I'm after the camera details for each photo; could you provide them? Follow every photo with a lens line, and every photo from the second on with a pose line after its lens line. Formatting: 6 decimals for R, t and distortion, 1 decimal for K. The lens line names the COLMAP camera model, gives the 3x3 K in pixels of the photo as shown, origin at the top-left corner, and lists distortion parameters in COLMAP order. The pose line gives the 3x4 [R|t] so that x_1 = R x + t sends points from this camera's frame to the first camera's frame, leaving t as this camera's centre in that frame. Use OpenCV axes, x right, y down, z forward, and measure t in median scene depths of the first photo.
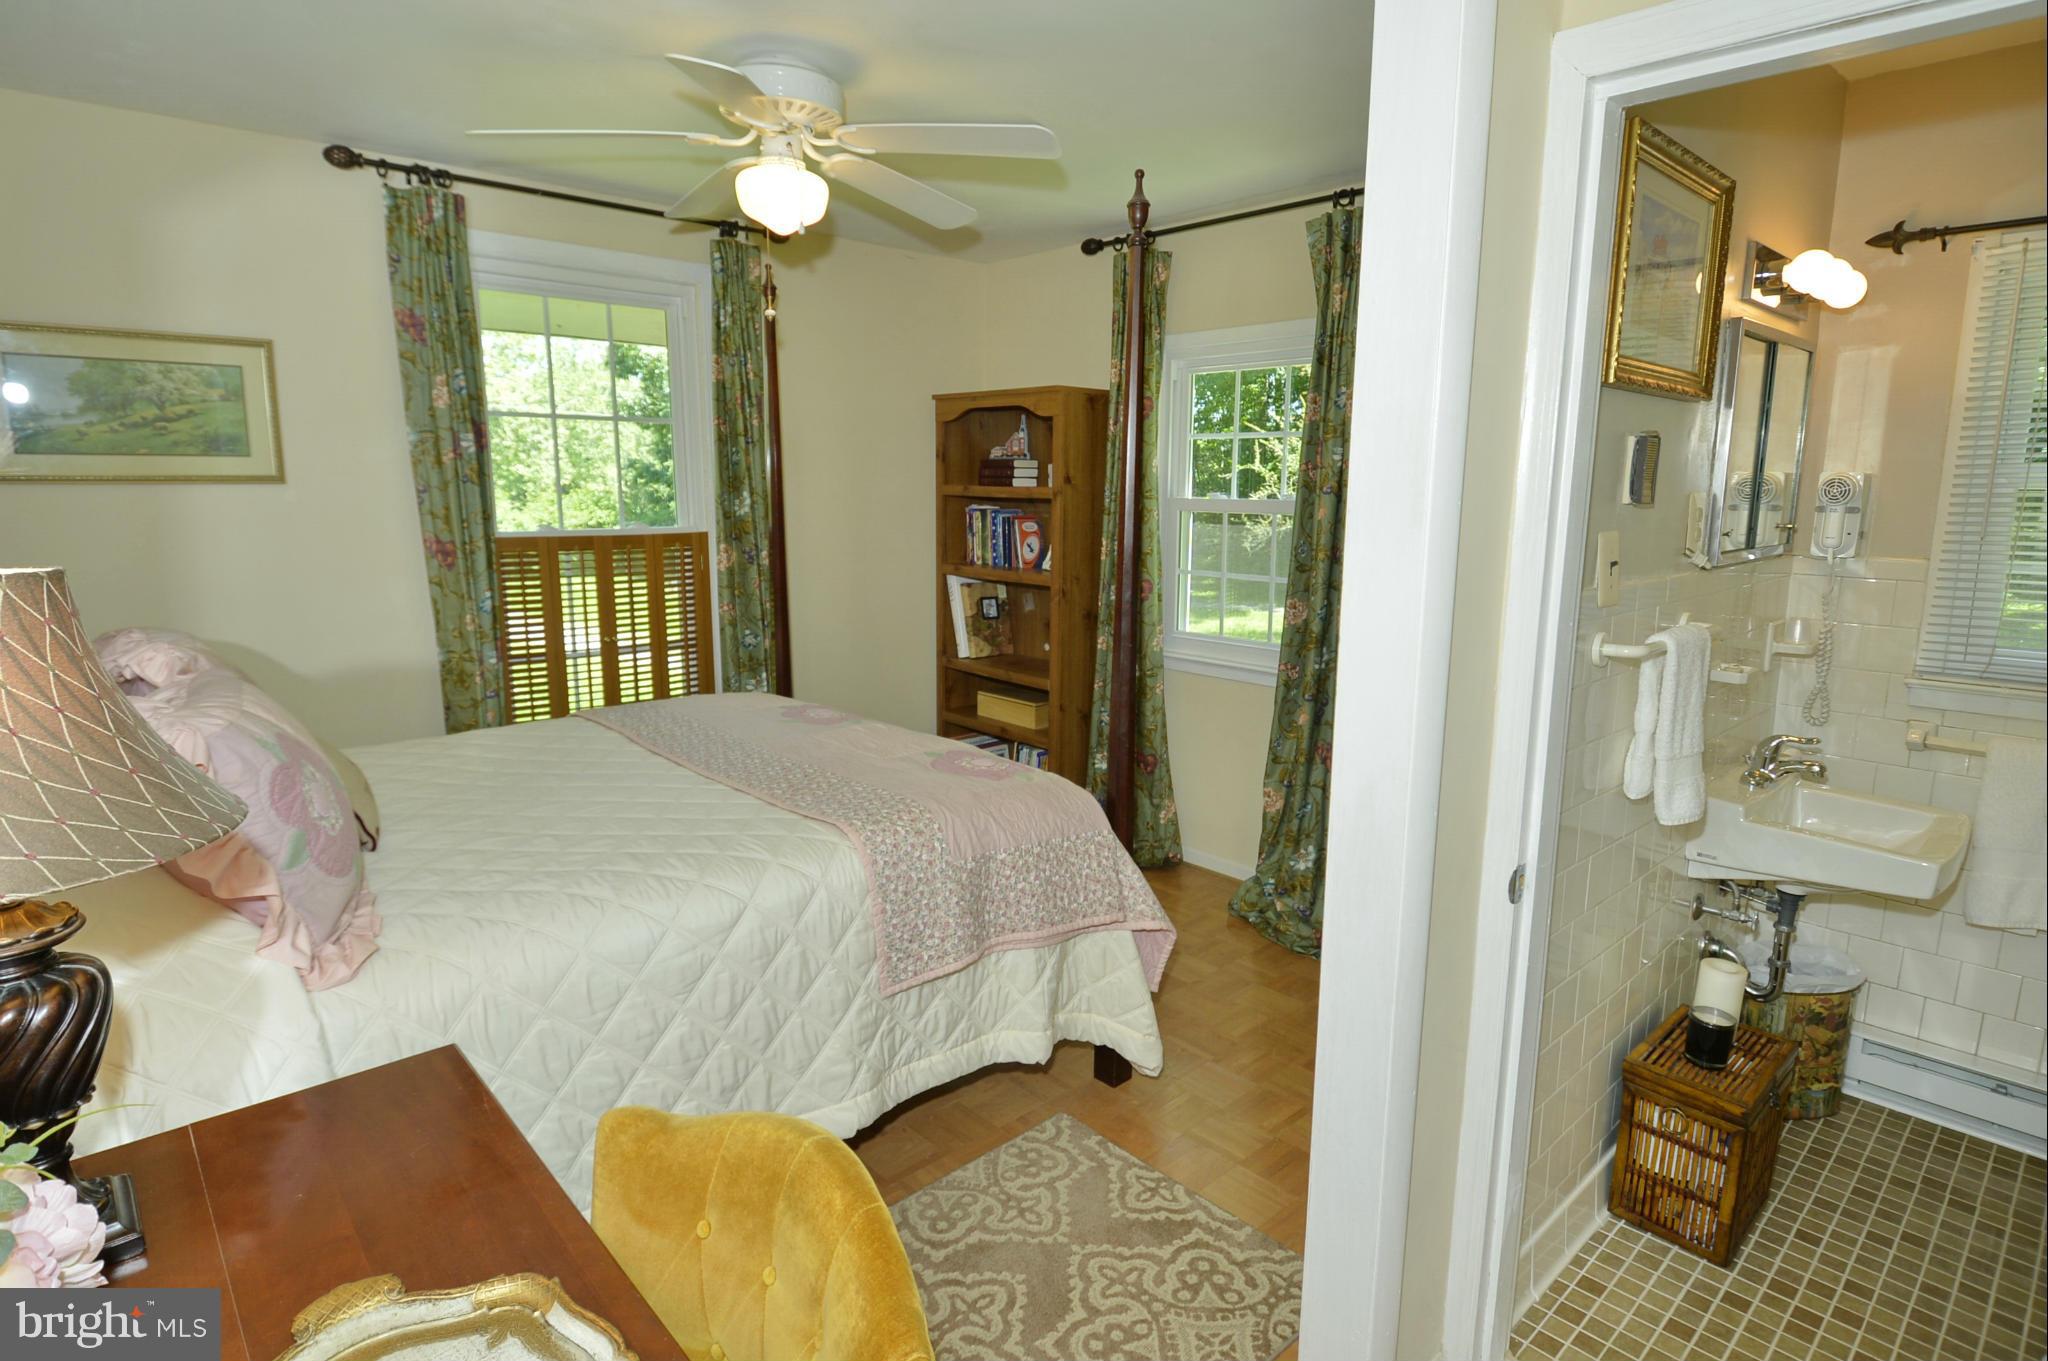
lens RADIAL K [[1076.5, 0, 1016.3], [0, 1076.5, 649.9], [0, 0, 1]] dist [-0.000230, -0.014062]
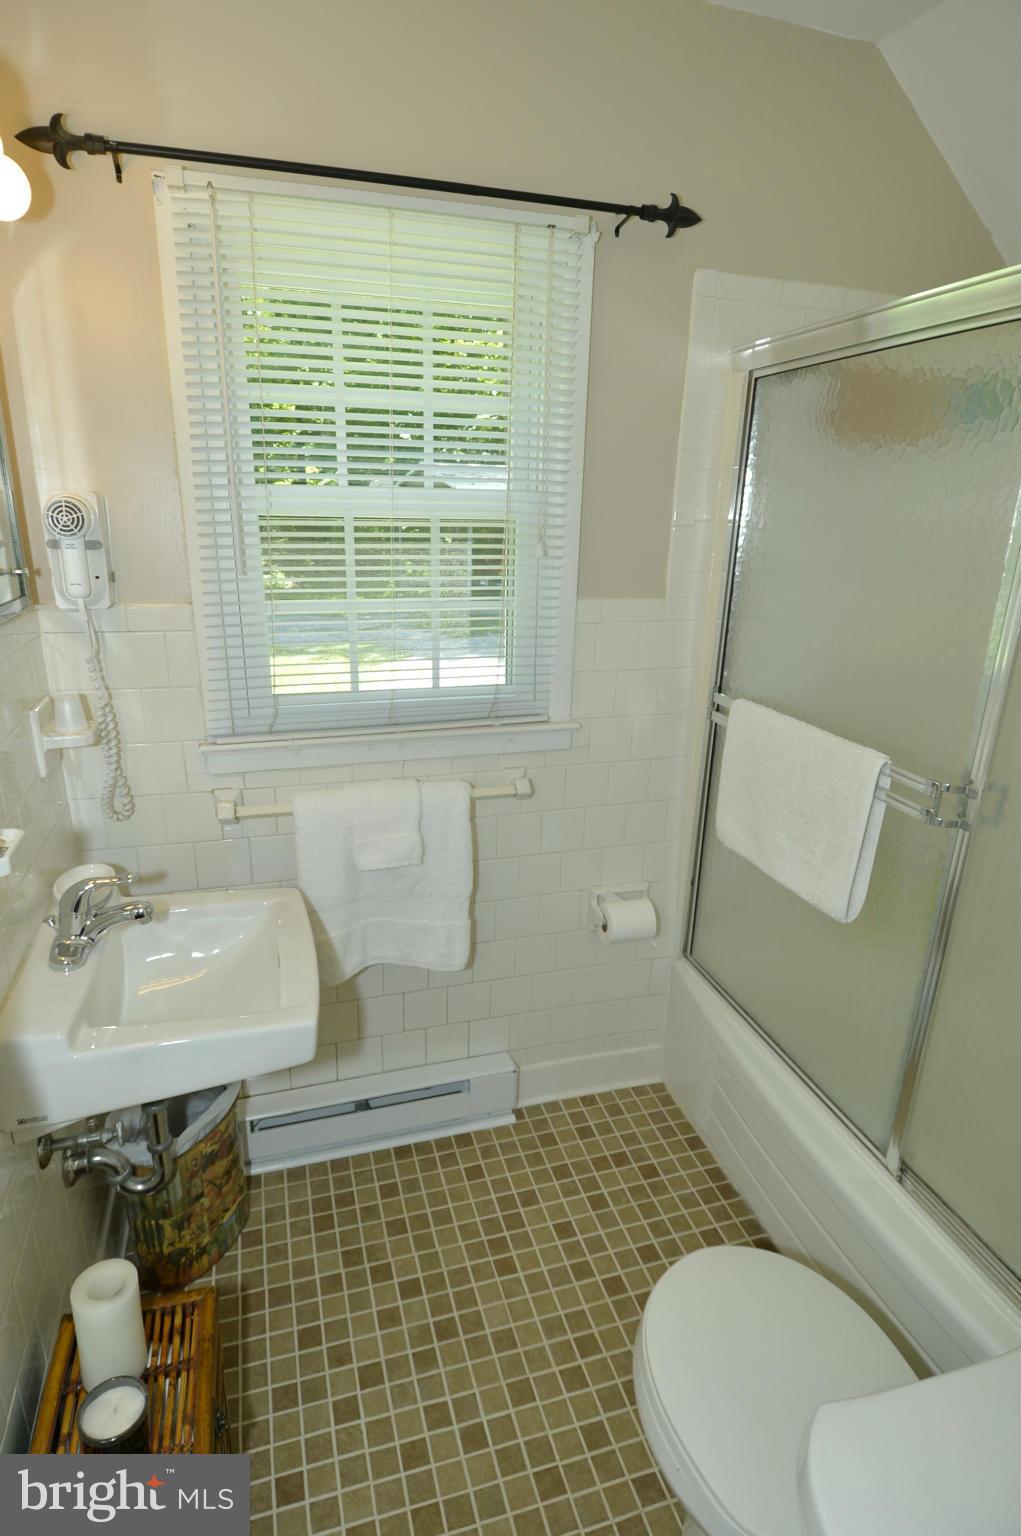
lens RADIAL K [[807.4, 0, 510.5], [0, 807.4, 768.0], [0, 0, 1]] dist [-0.000230, -0.014062]
pose [[0.434890, -0.284711, 0.854289, 0.389268], [0.126075, 0.958608, 0.255297, -0.089672], [-0.891614, -0.003322, 0.452784, 0.492838]]
